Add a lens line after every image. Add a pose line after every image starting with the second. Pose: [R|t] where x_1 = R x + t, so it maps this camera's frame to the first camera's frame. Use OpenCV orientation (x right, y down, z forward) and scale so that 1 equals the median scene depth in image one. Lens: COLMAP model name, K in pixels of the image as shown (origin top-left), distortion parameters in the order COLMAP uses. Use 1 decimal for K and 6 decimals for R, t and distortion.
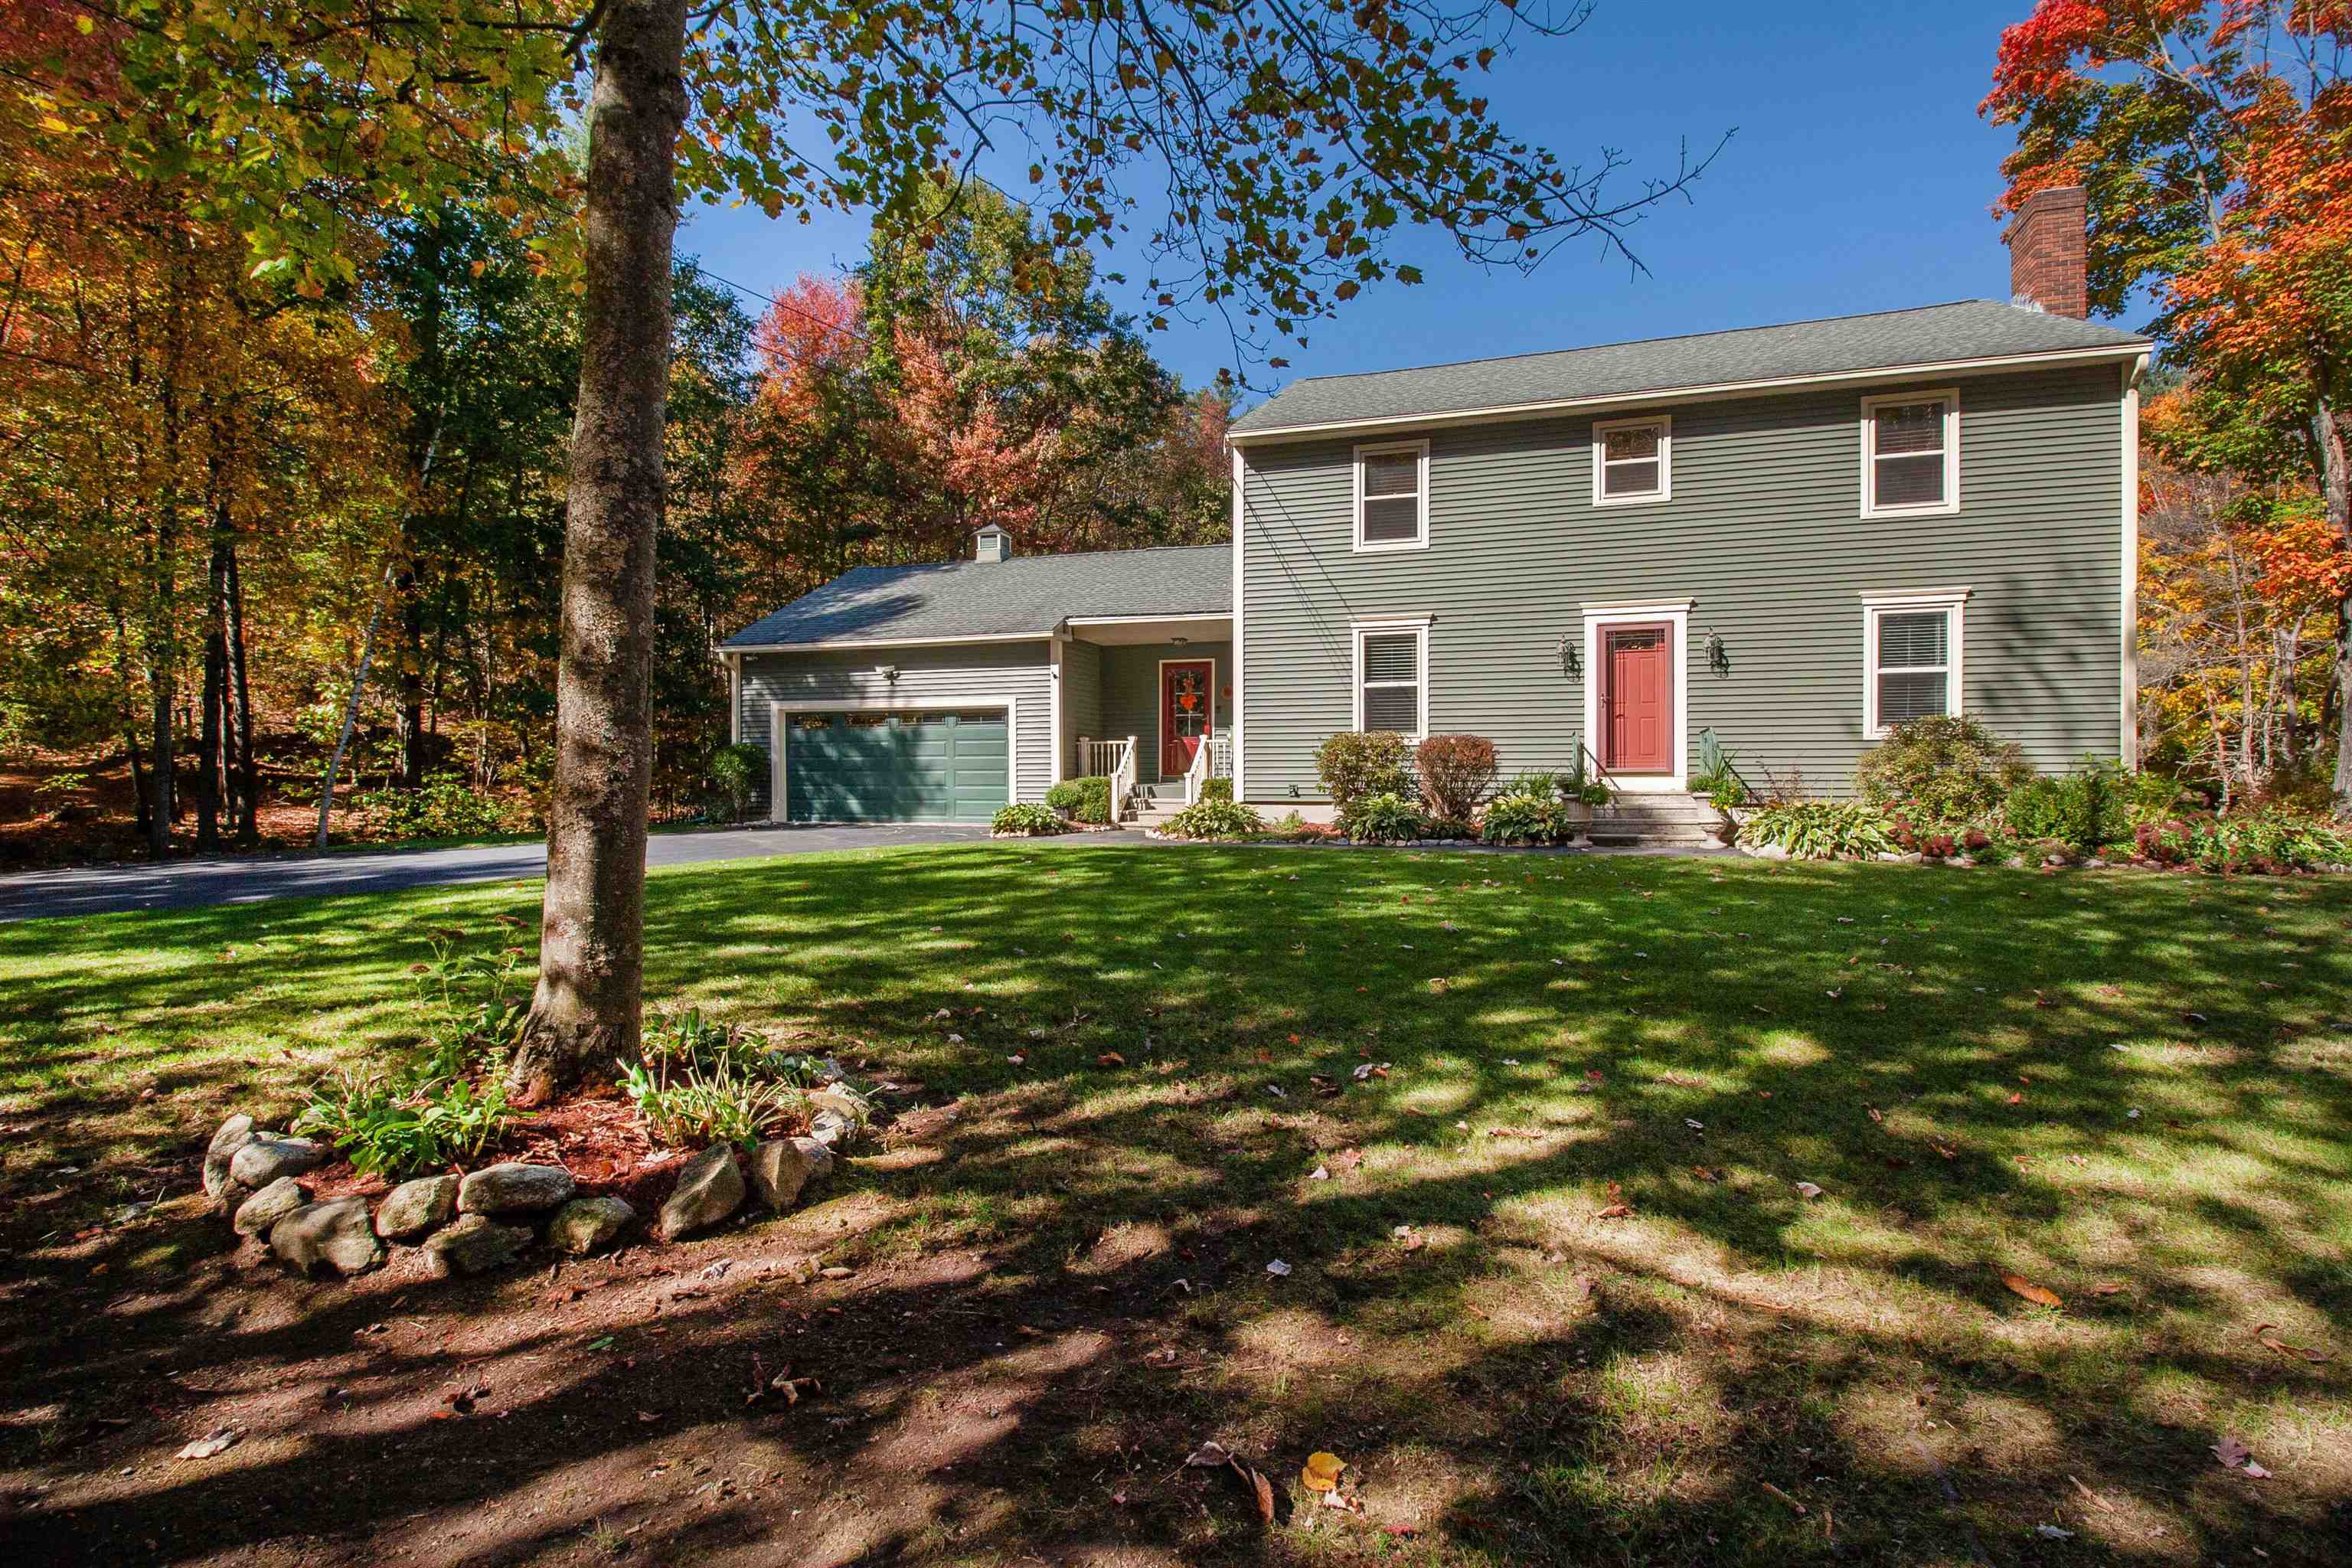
lens RADIAL K [[1379.4, 0, 1176.0], [0, 1379.4, 784.0], [0, 0, 1]] dist [-0.026688, -0.000568]
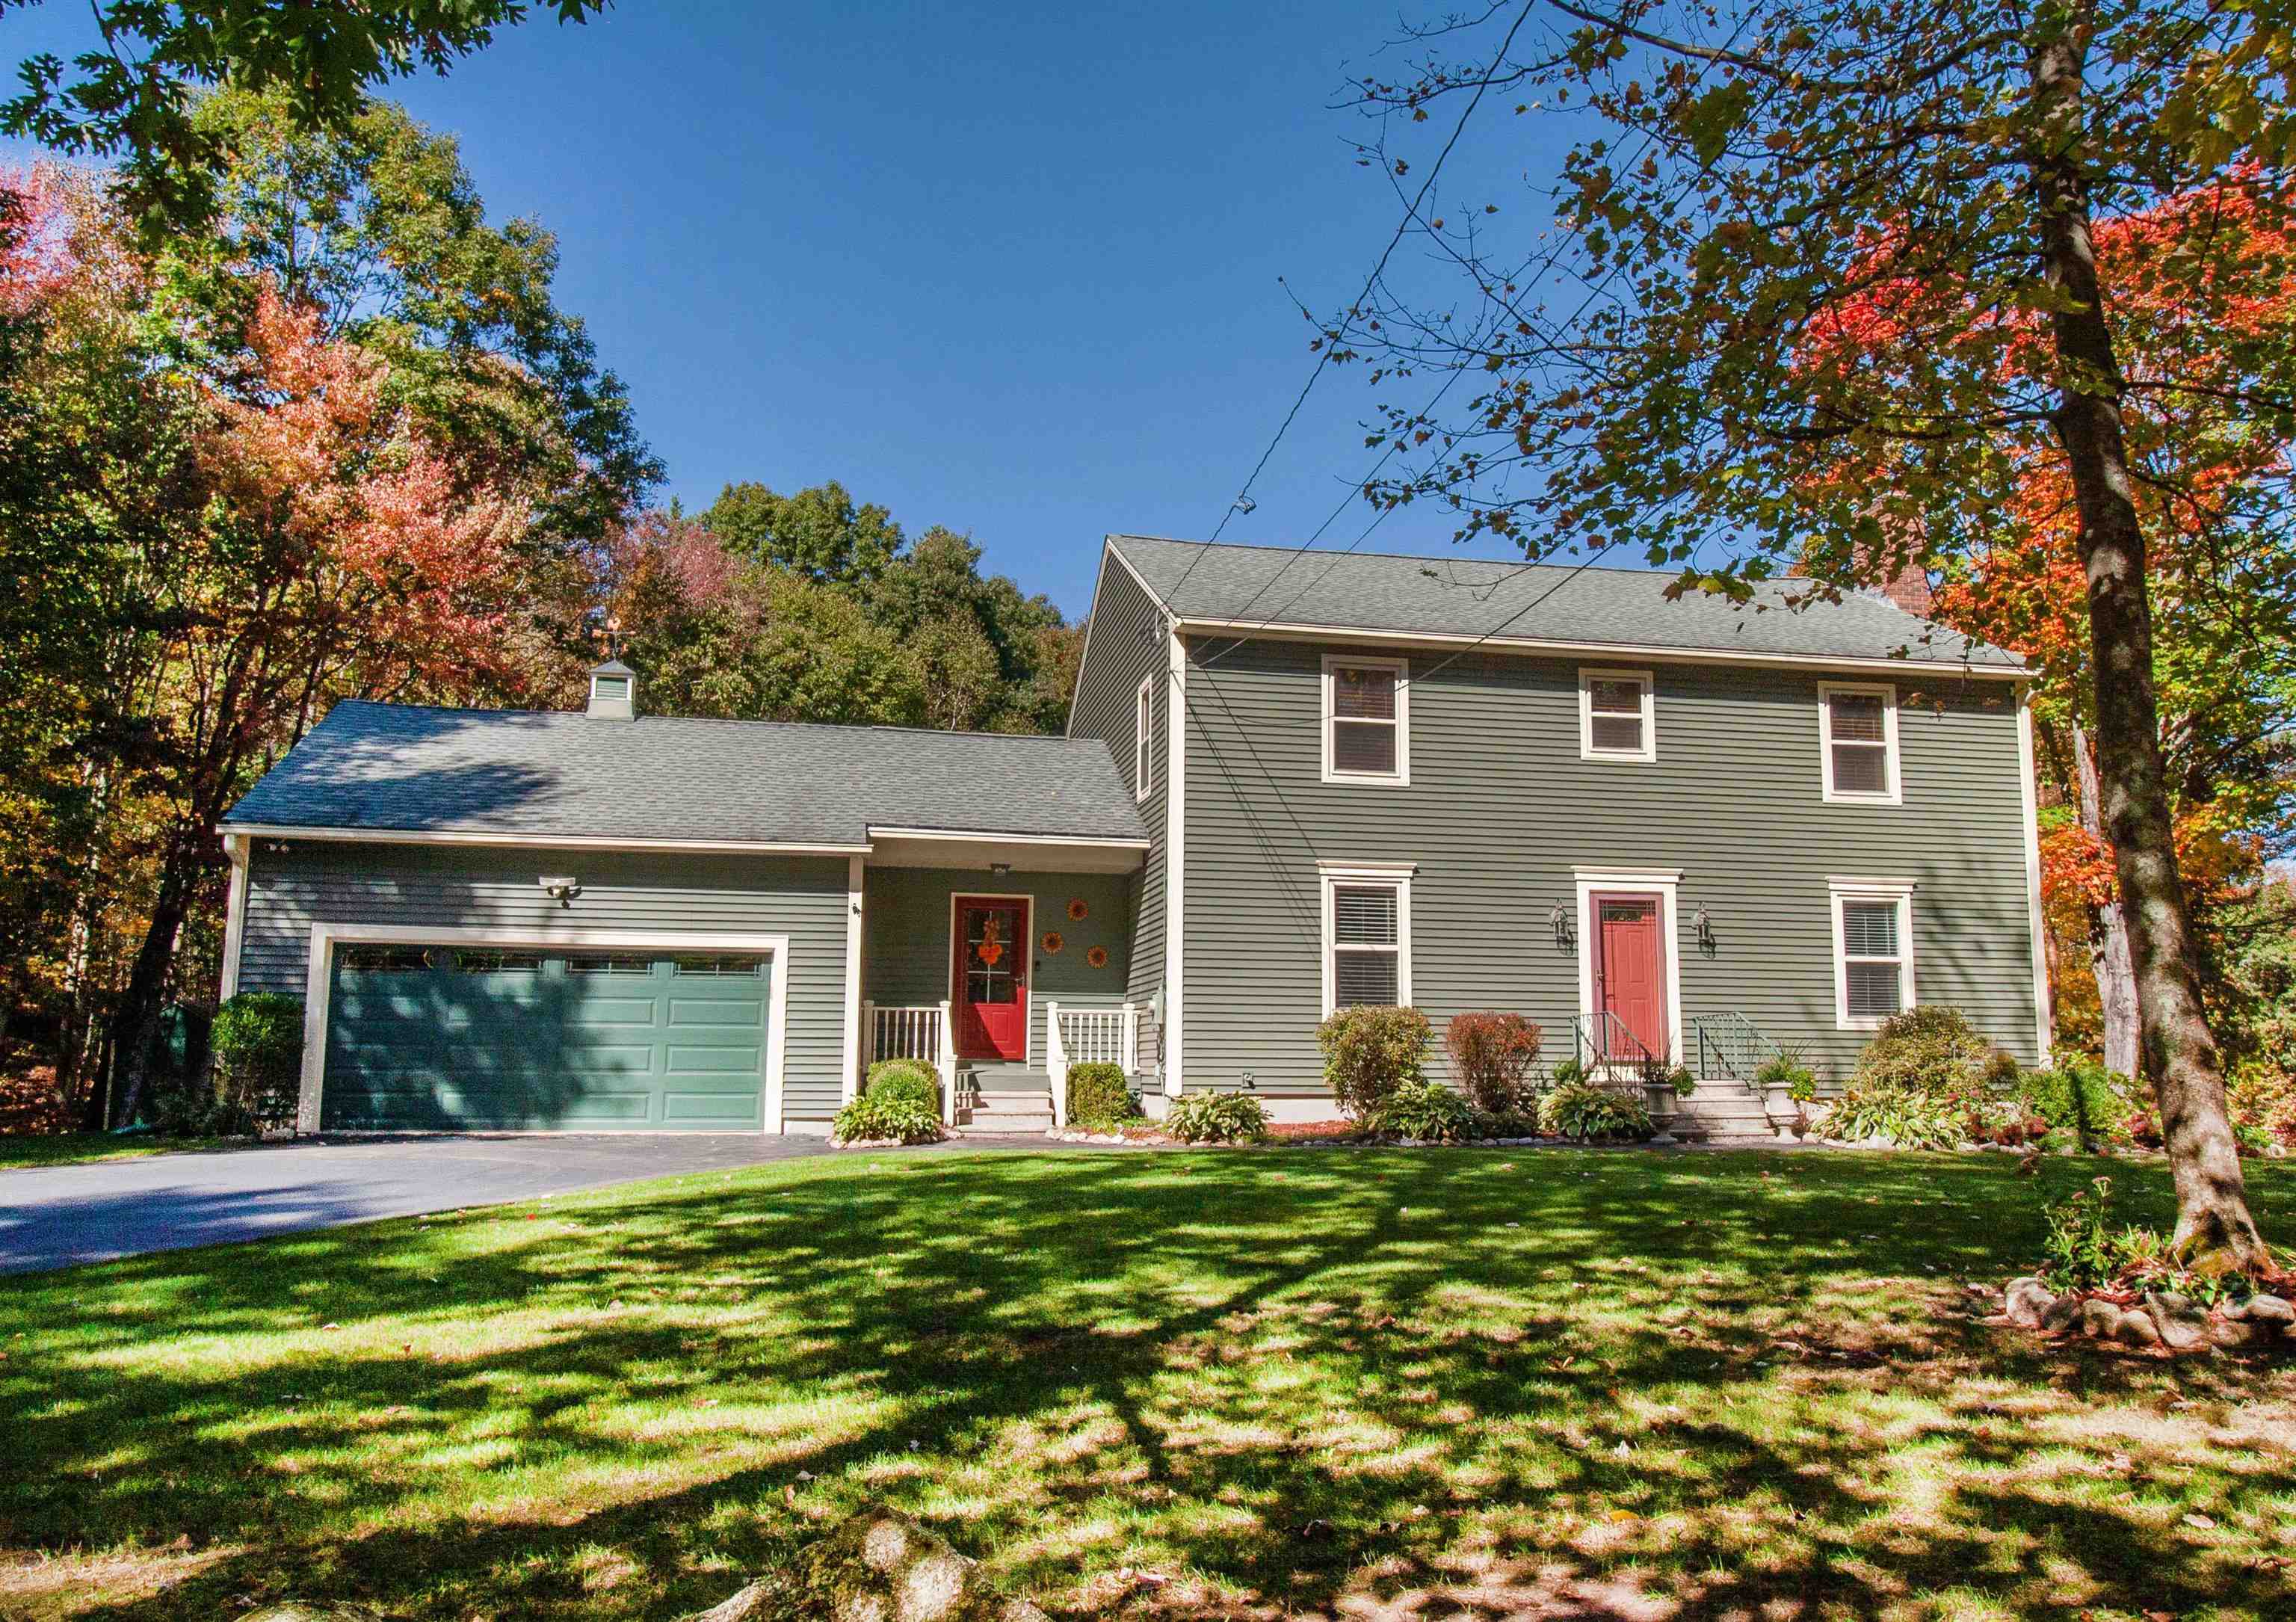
lens RADIAL K [[1723.4, 0, 1163.5], [0, 1723.4, 813.4], [0, 0, 1]] dist [0.007663, -0.012293]
pose [[0.829105, 0.088786, 0.551999, -0.500378], [-0.008211, 0.989137, -0.146765, -0.000335], [-0.559033, 0.117152, 0.820827, 0.218813]]
